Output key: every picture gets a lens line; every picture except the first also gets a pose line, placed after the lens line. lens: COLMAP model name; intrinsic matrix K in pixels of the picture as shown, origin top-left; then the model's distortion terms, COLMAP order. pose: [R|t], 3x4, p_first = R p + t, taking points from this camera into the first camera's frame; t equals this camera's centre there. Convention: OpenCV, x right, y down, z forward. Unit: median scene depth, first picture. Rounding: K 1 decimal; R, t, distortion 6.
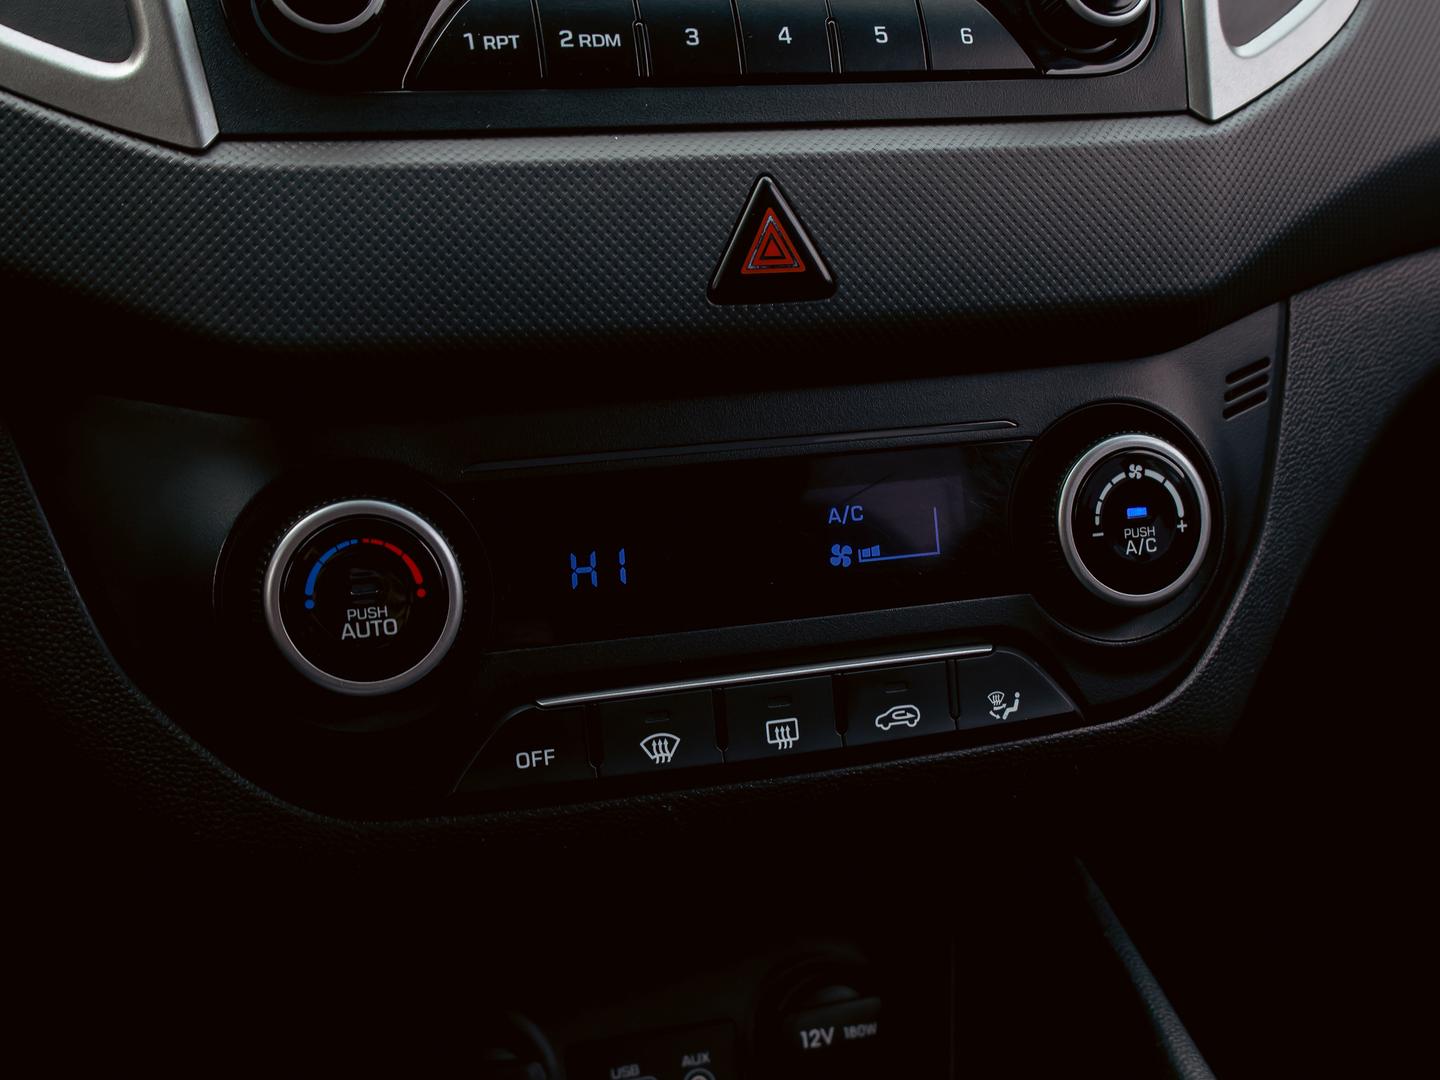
lens RADIAL K [[2018.7, 0, 719.3], [0, 2018.7, 610.4], [0, 0, 1]] dist [0.023259, -0.047645]
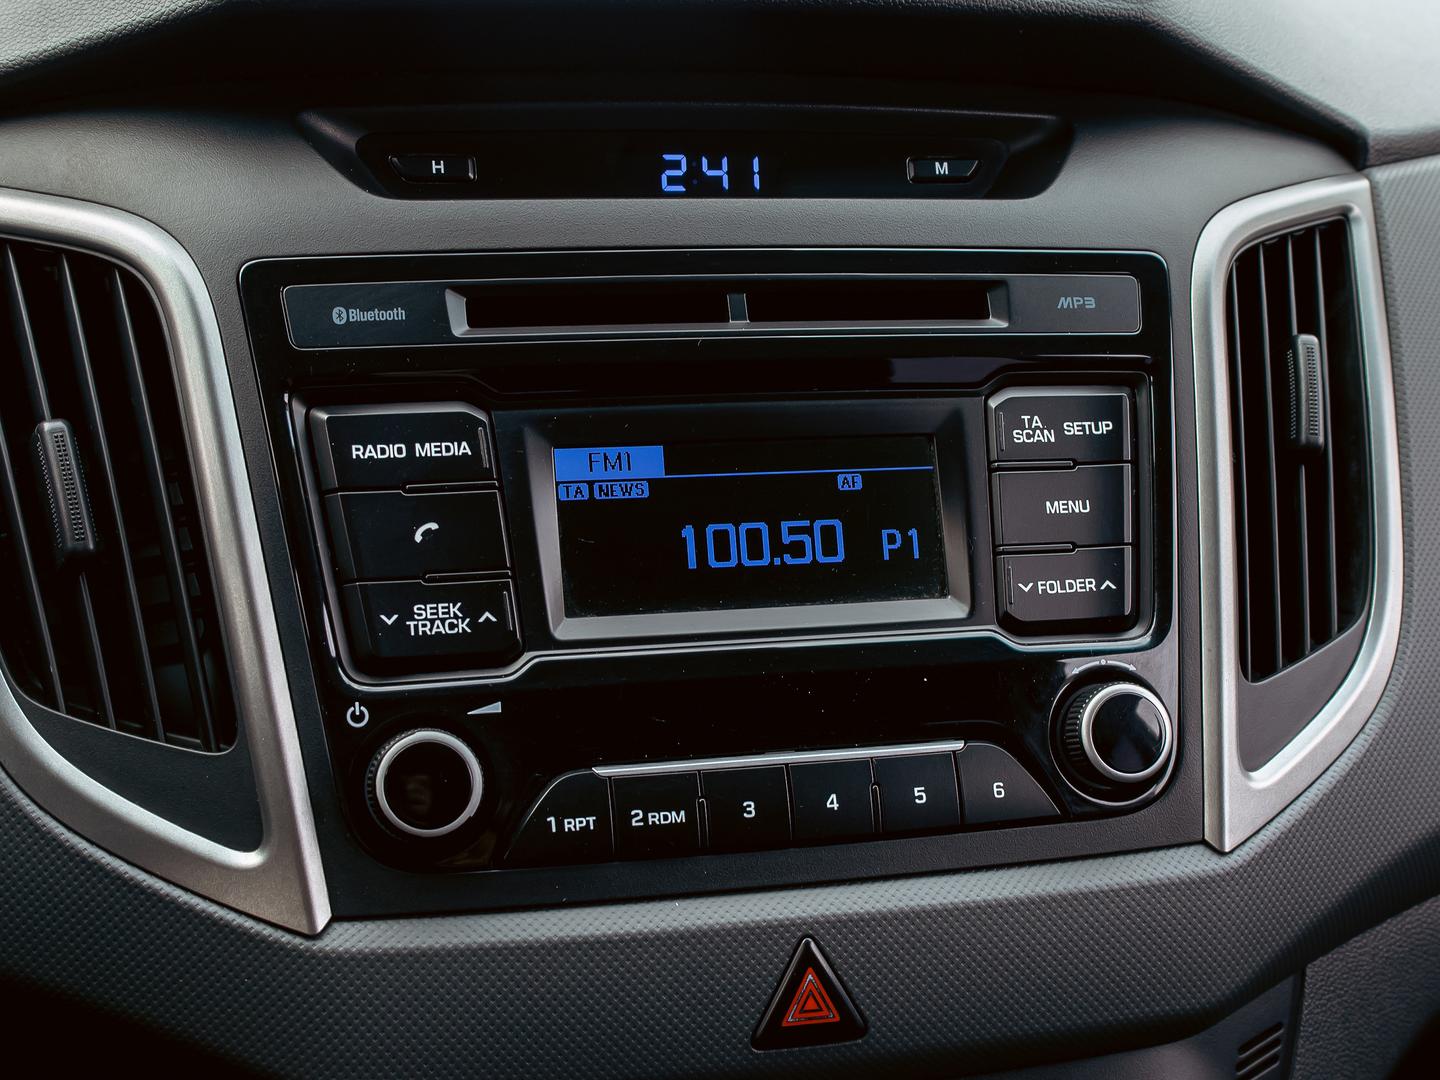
lens RADIAL K [[2018.7, 0, 719.3], [0, 2018.7, 610.4], [0, 0, 1]] dist [0.023259, -0.047645]
pose [[0.996288, 0.045574, -0.073029, 0.047761], [-0.046442, 0.998869, -0.010234, -0.384312], [0.072480, 0.013588, 0.997277, -0.133579]]
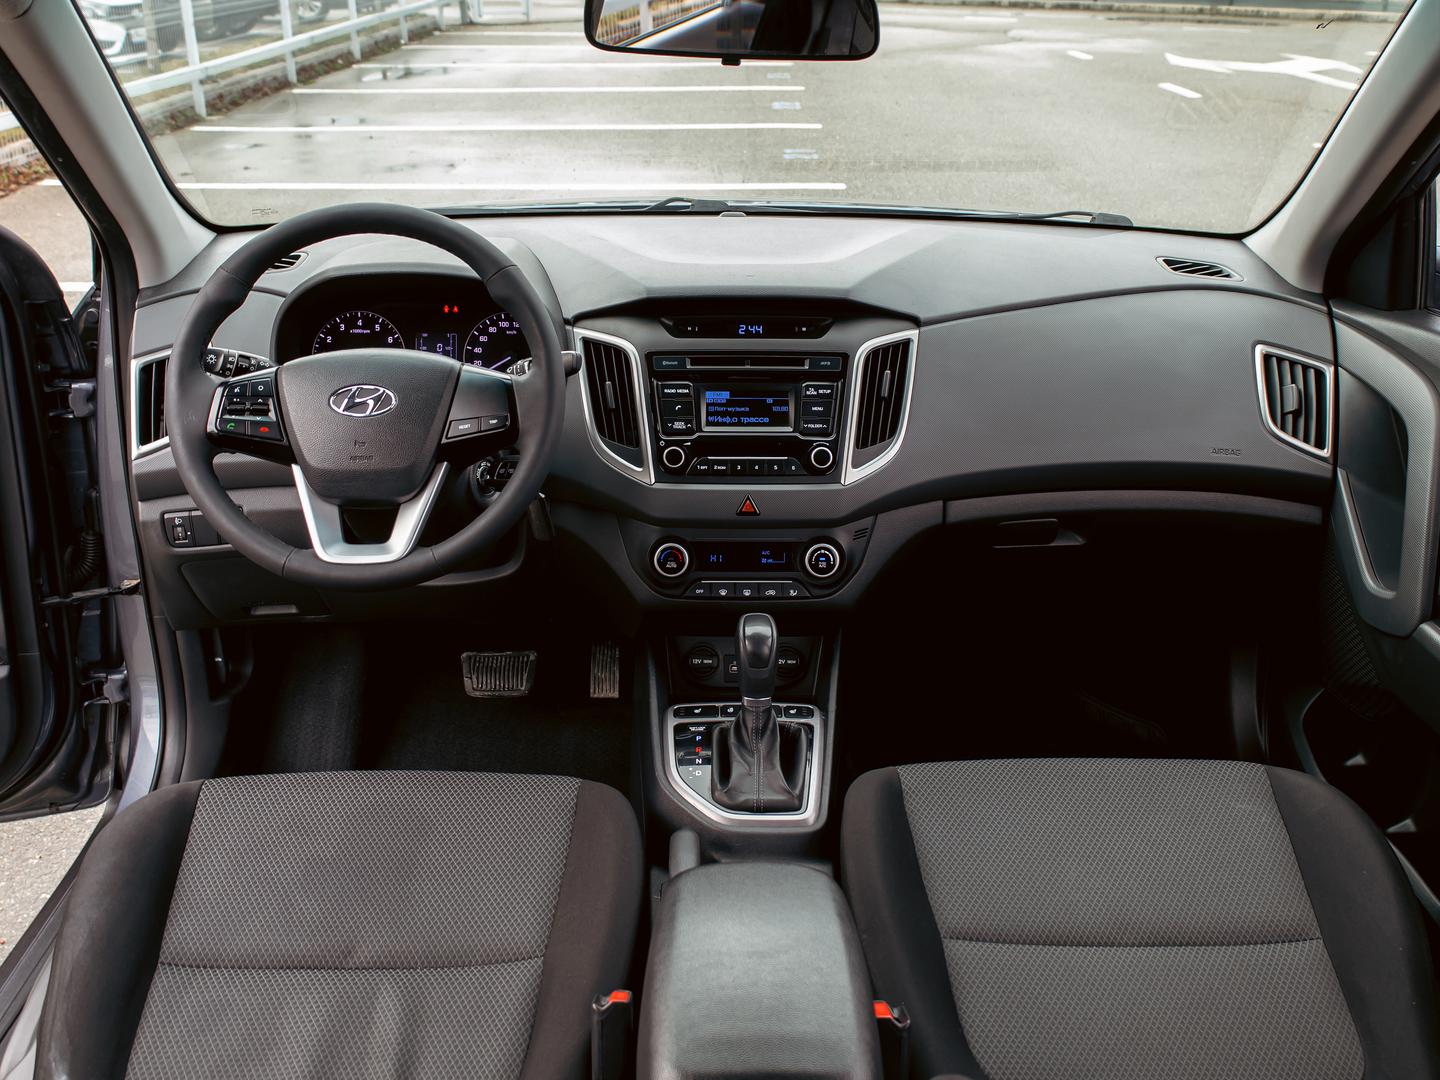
lens RADIAL K [[1685.0, 0, 720.0], [0, 1685.0, 540.0], [0, 0, 1]] dist [0.025903, -0.007178]
pose [[0.943379, 0.124066, -0.307643, 1.402713], [-0.103465, 0.991209, 0.082462, -0.465861], [0.315169, -0.045963, 0.947922, -3.458201]]
